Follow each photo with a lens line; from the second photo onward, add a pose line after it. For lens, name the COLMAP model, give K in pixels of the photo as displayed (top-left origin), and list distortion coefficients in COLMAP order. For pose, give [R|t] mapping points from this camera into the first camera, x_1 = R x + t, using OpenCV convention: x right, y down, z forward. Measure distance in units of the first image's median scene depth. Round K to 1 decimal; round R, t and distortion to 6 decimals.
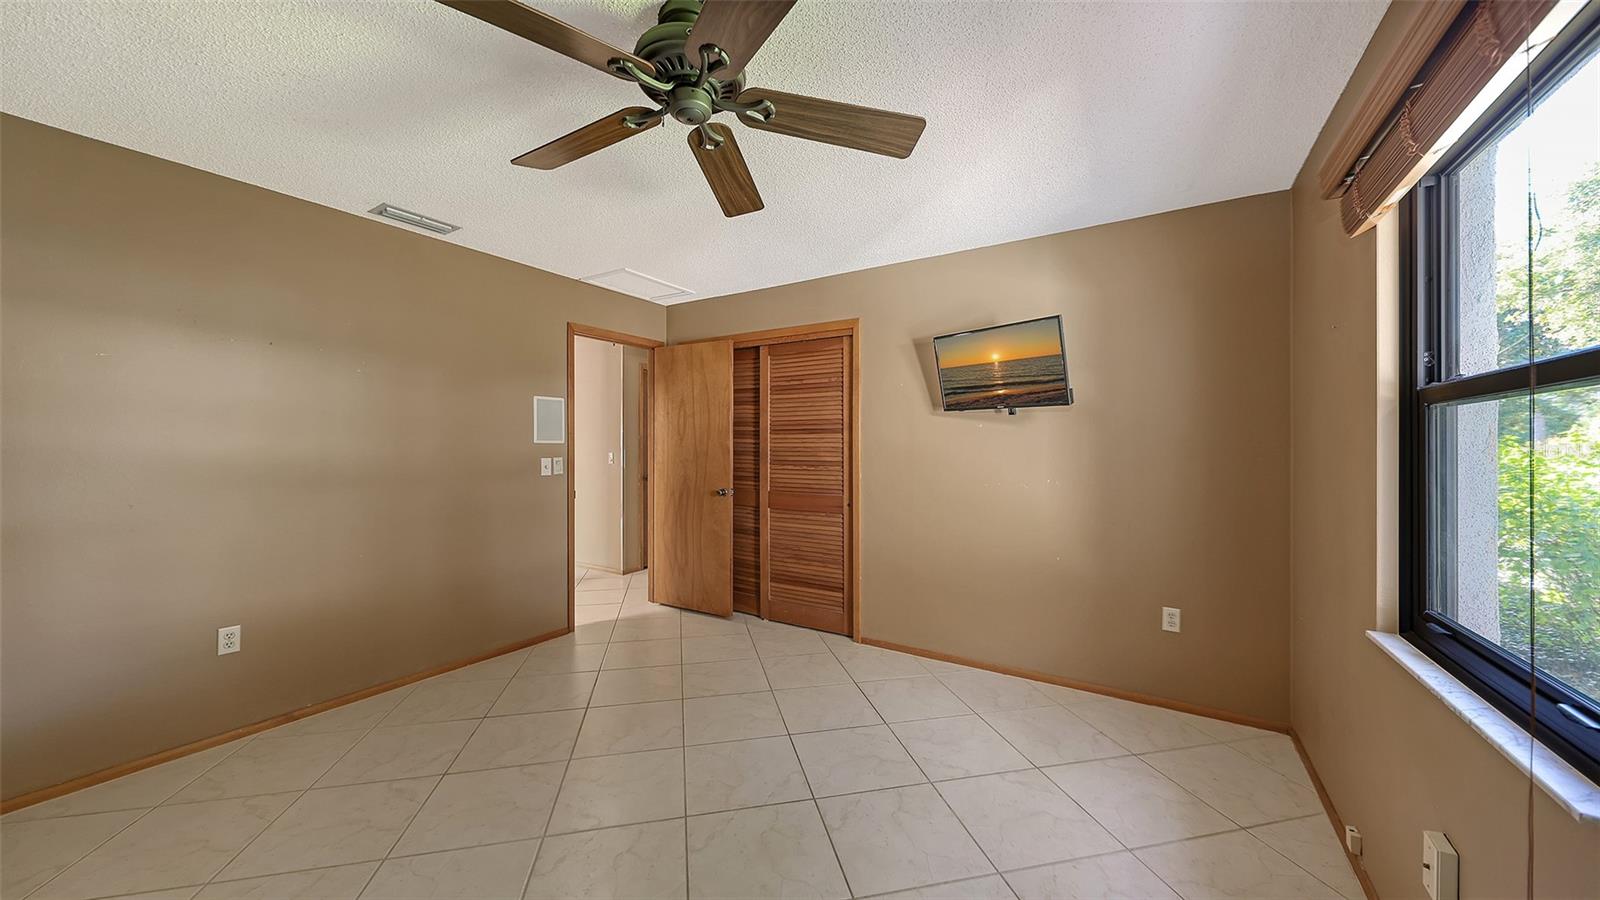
lens RADIAL K [[555.3, 0, 797.4], [0, 555.3, 454.7], [0, 0, 1]] dist [0.001548, -0.000332]
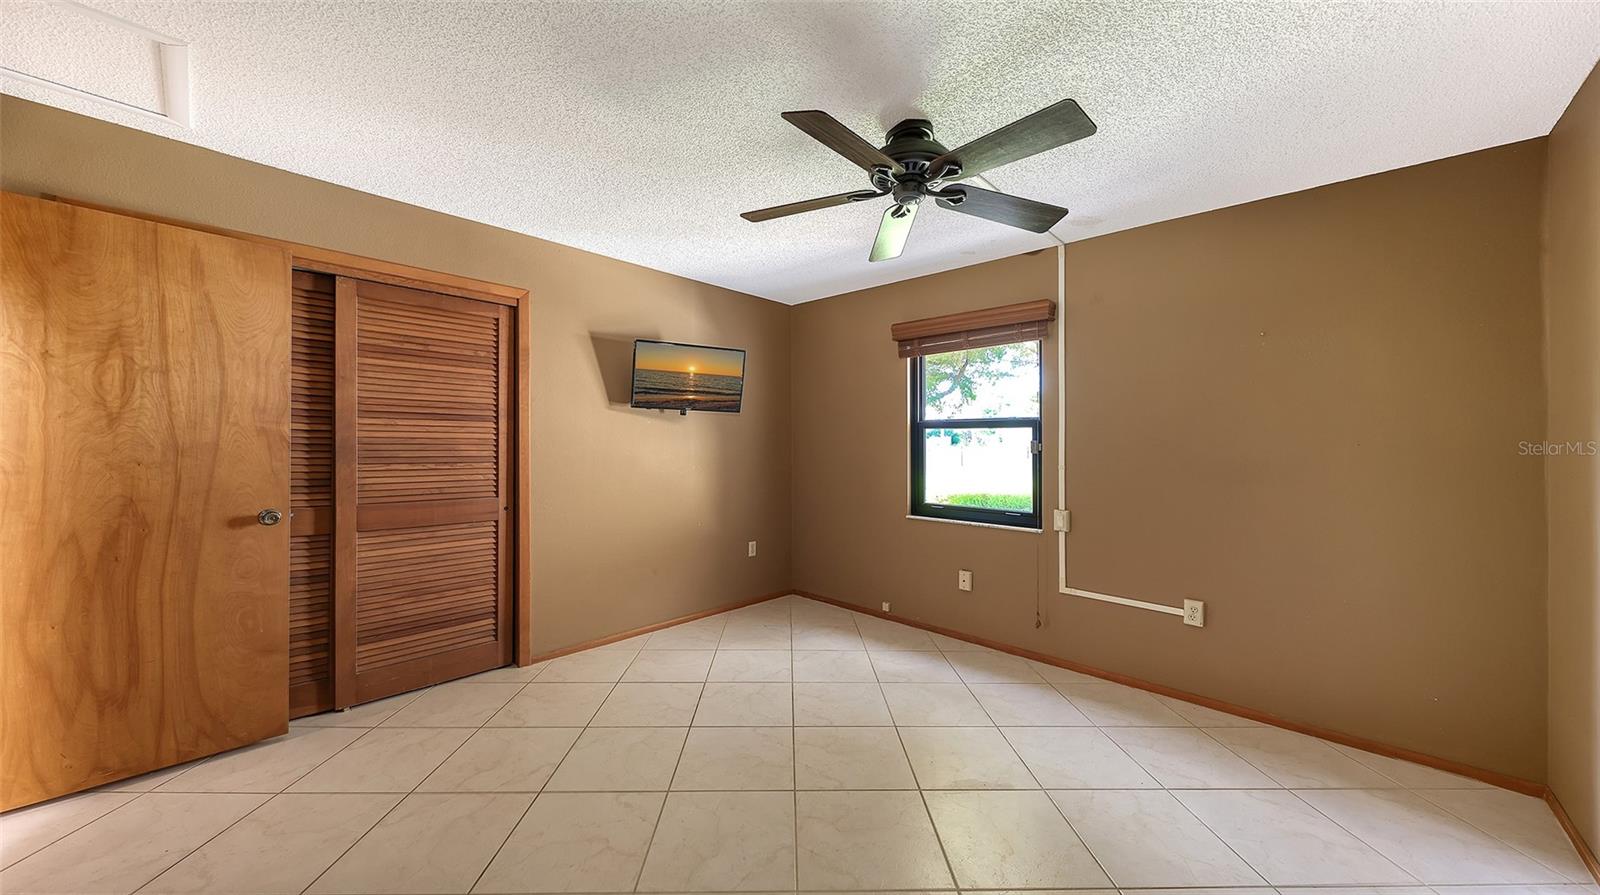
lens RADIAL K [[555.3, 0, 799.7], [0, 555.3, 444.7], [0, 0, 1]] dist [0.001548, -0.000332]
pose [[0.191039, -0.003491, 0.981576, -0.597611], [0.001336, 0.999994, 0.003296, -0.006830], [-0.981582, 0.000682, 0.191042, 0.378917]]
